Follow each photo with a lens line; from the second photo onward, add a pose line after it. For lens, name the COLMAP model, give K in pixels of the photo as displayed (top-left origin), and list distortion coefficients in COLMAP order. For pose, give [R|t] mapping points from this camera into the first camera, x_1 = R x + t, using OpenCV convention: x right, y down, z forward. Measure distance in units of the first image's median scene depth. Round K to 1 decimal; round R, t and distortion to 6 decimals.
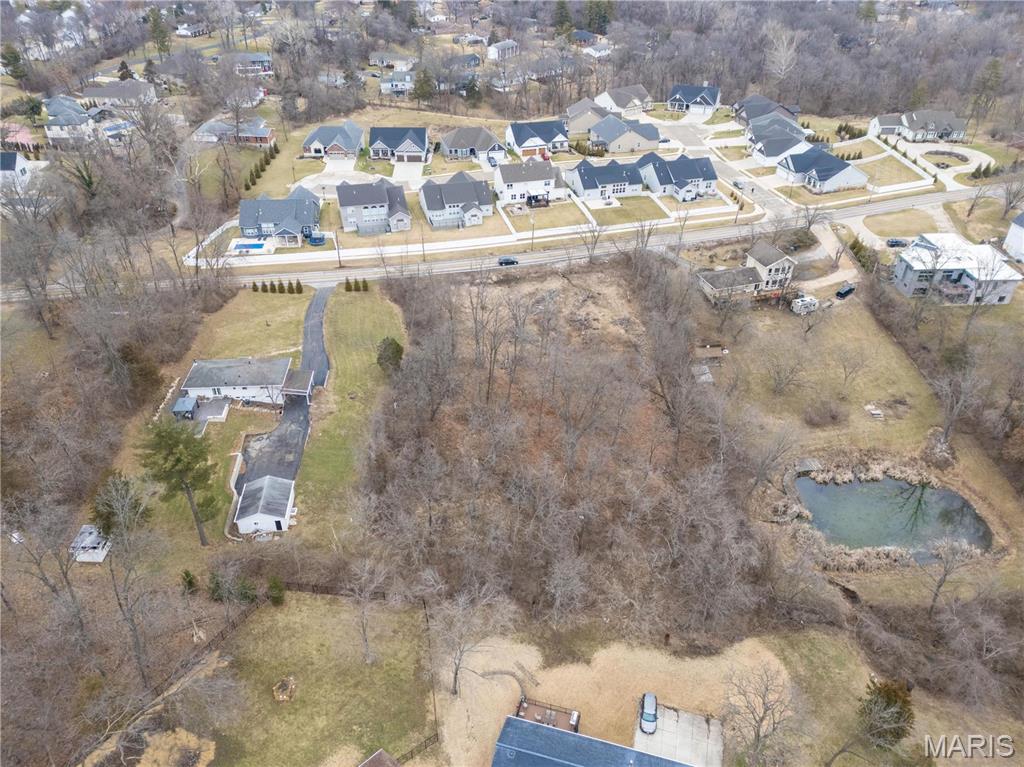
lens RADIAL K [[755.7, 0, 509.6], [0, 755.7, 383.7], [0, 0, 1]] dist [0.066886, -0.058788]
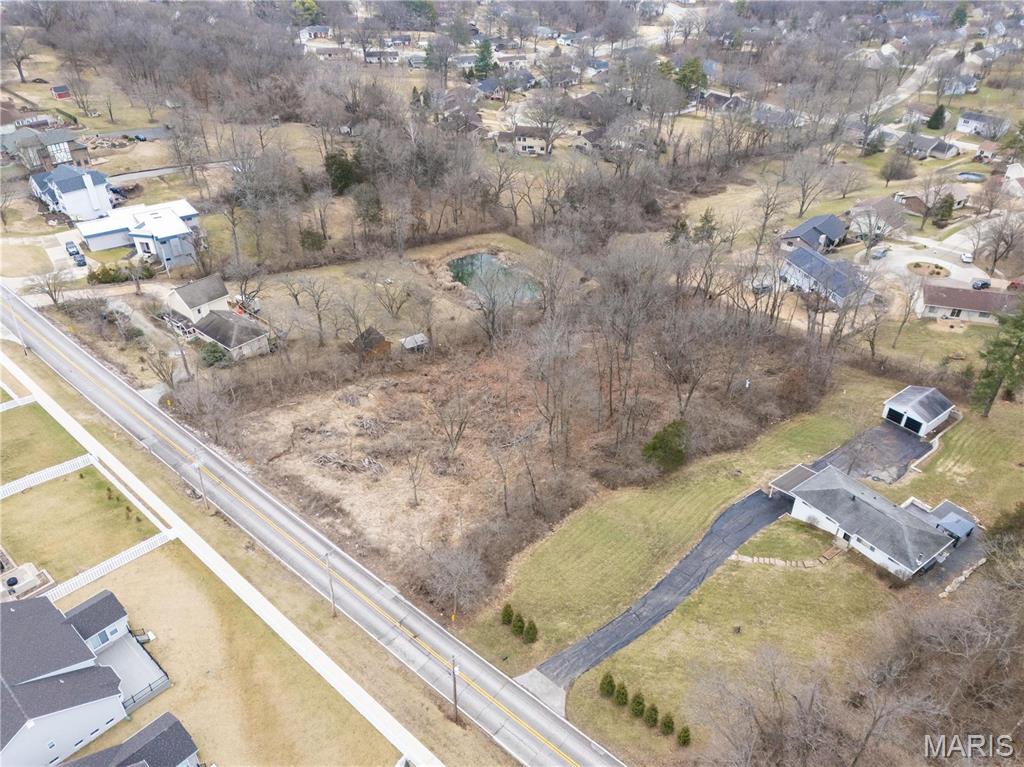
lens RADIAL K [[755.7, 0, 509.6], [0, 755.7, 383.7], [0, 0, 1]] dist [0.066886, -0.058788]
pose [[-0.539075, -0.480819, 0.691528, -0.536266], [0.465194, 0.514476, 0.720353, -0.656040], [-0.702134, 0.710019, -0.053668, 1.043512]]
